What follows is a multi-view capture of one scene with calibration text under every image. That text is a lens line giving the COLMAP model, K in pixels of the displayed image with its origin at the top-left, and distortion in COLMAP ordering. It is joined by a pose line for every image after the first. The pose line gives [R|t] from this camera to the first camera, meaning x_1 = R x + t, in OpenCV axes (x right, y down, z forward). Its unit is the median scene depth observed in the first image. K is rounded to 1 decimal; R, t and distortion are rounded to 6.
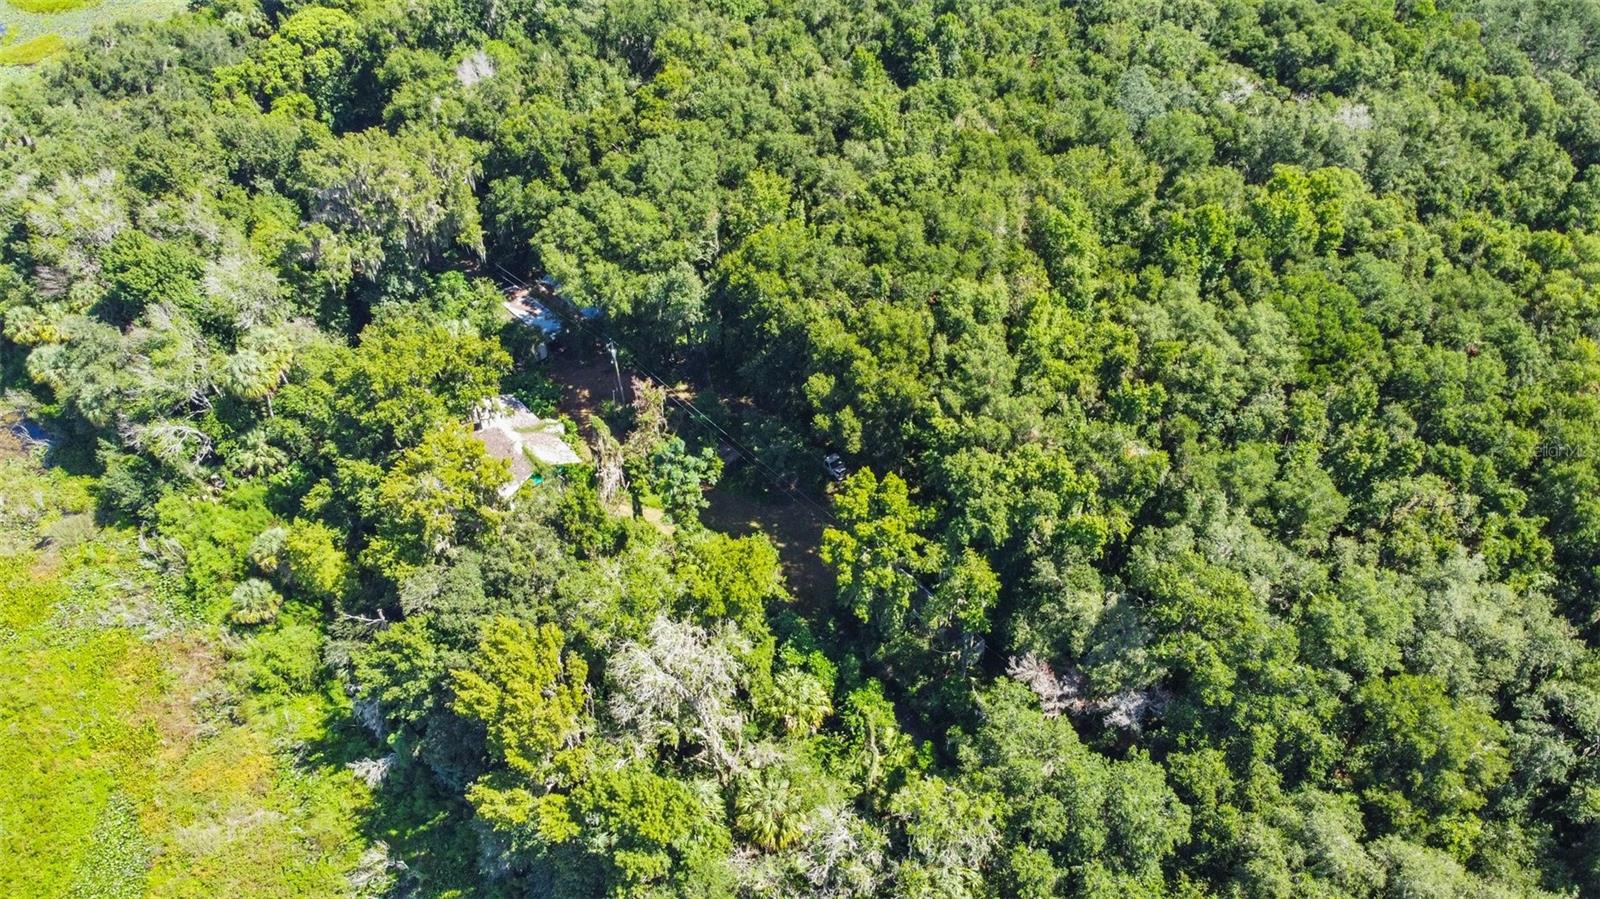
lens RADIAL K [[1211.6, 0, 800.0], [0, 1211.6, 449.5], [0, 0, 1]] dist [-0.008611, 0.000582]
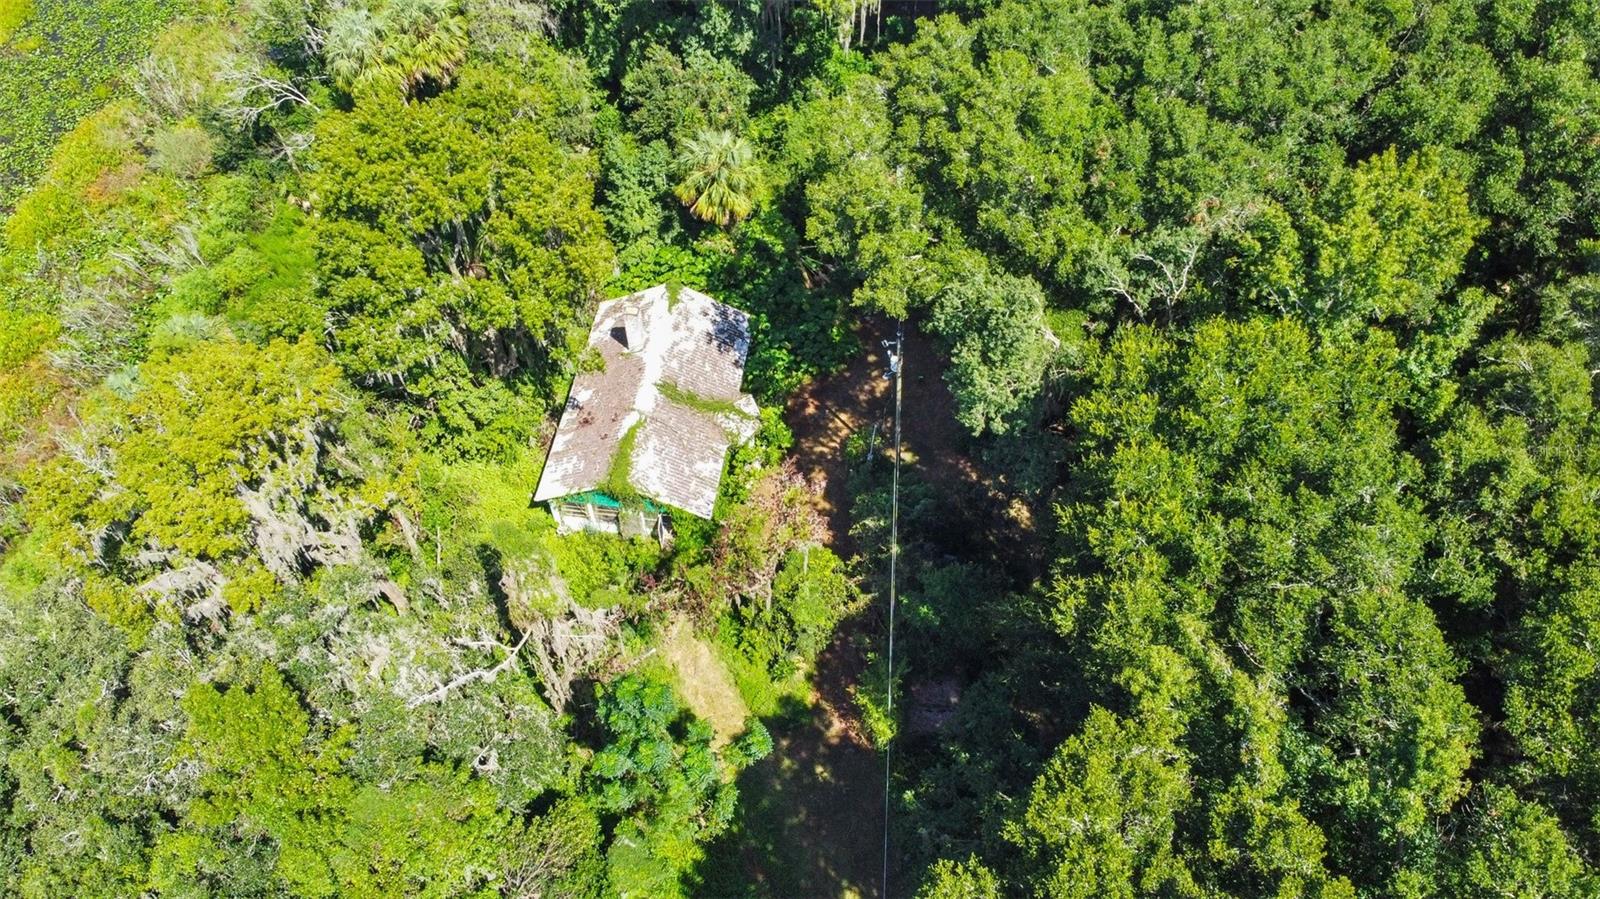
lens RADIAL K [[1207.8, 0, 794.3], [0, 1207.8, 448.1], [0, 0, 1]] dist [0.000757, -0.007546]
pose [[0.687074, 0.583216, -0.433345, 0.038745], [-0.507702, 0.812013, 0.287877, -0.172147], [0.519776, 0.022217, 0.854013, 0.617447]]
